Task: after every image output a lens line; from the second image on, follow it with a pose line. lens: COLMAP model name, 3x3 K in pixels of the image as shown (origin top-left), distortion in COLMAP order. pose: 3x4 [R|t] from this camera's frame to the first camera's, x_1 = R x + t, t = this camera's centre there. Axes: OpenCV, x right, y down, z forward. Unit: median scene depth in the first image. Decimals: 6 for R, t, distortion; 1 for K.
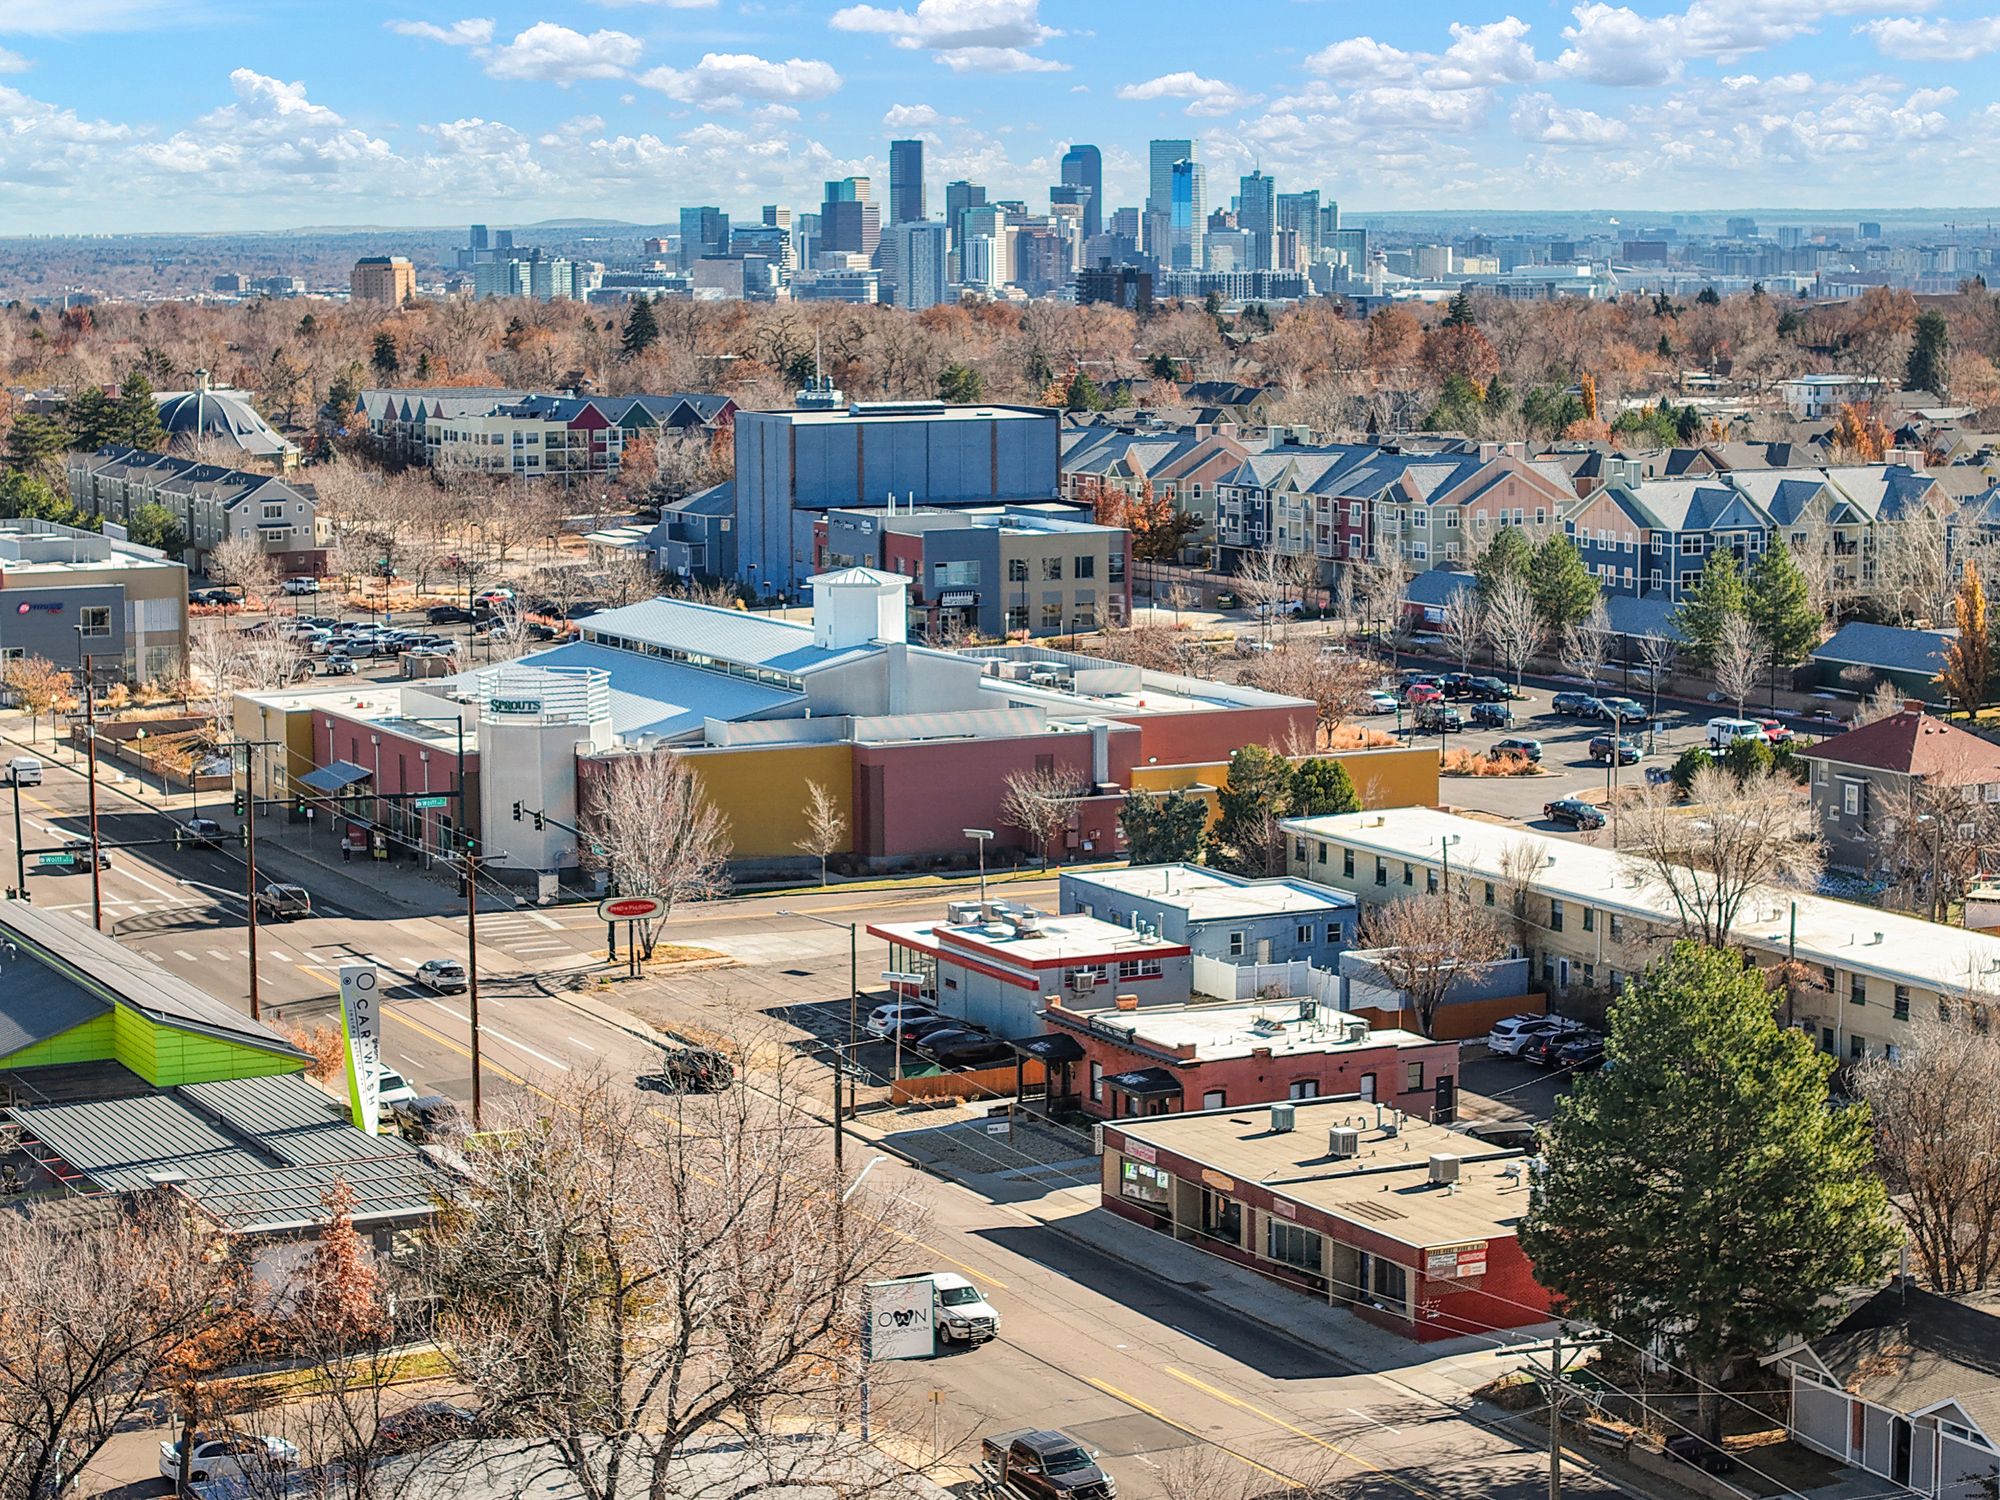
lens RADIAL K [[4061.3, 0, 998.5], [0, 4061.3, 741.6], [0, 0, 1]] dist [-0.172135, 0.000000]
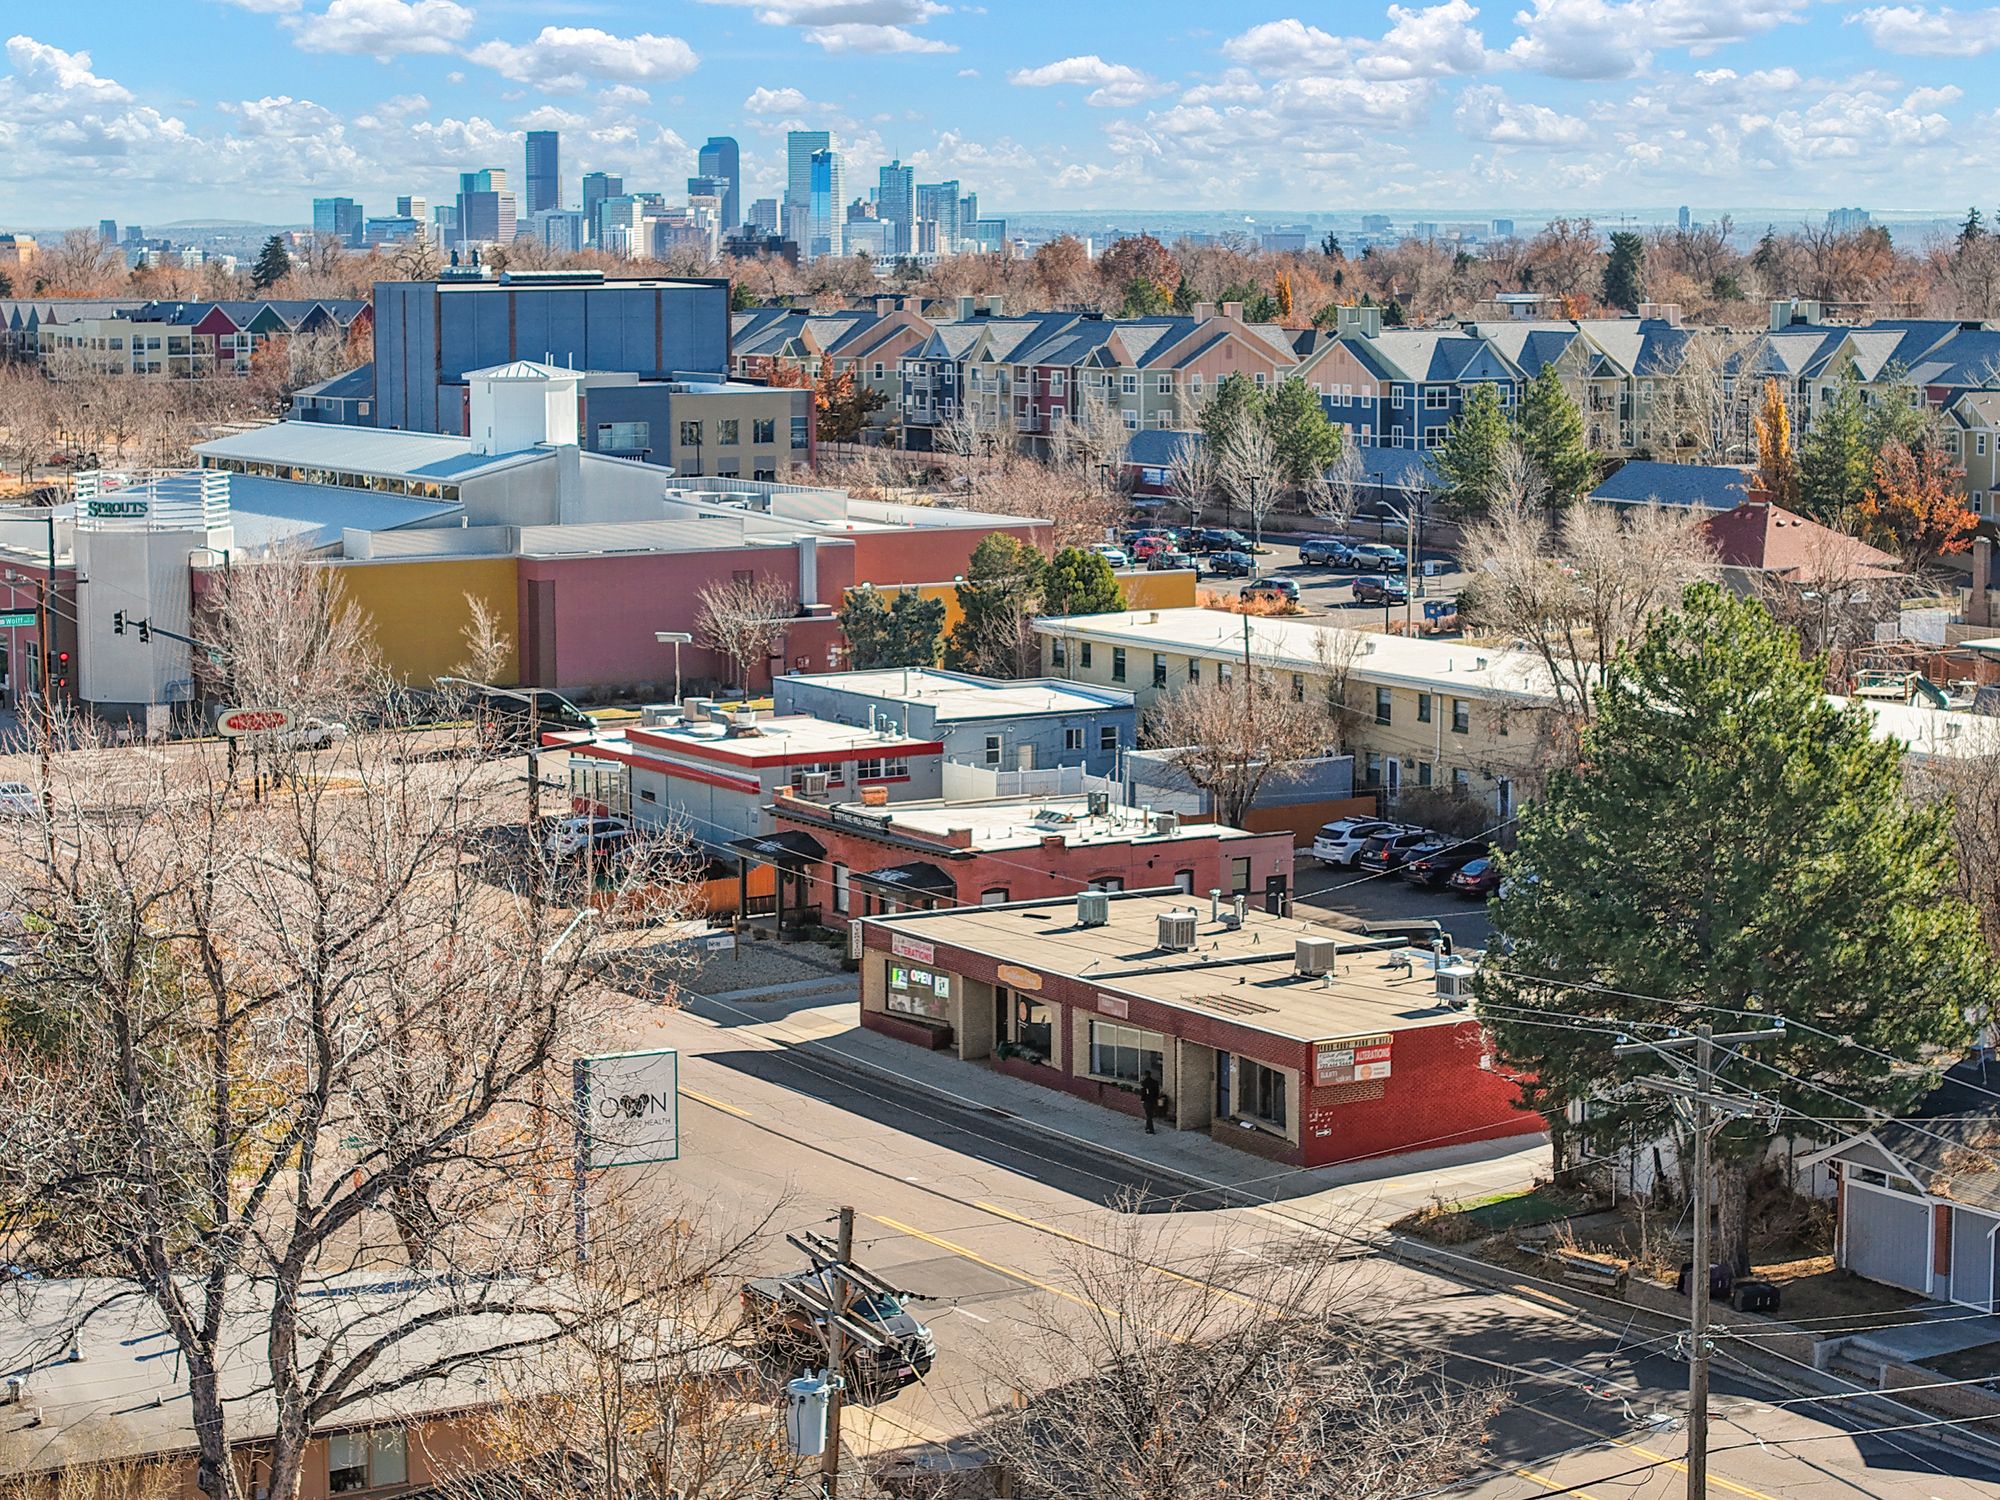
lens RADIAL K [[4061.3, 0, 1003.7], [0, 4061.3, 758.5], [0, 0, 1]] dist [-0.172135, 0.000000]
pose [[0.995907, -0.008442, 0.089986, -0.012022], [0.008087, 0.999958, 0.004303, 0.042273], [-0.090019, -0.003558, 0.995934, 0.155197]]
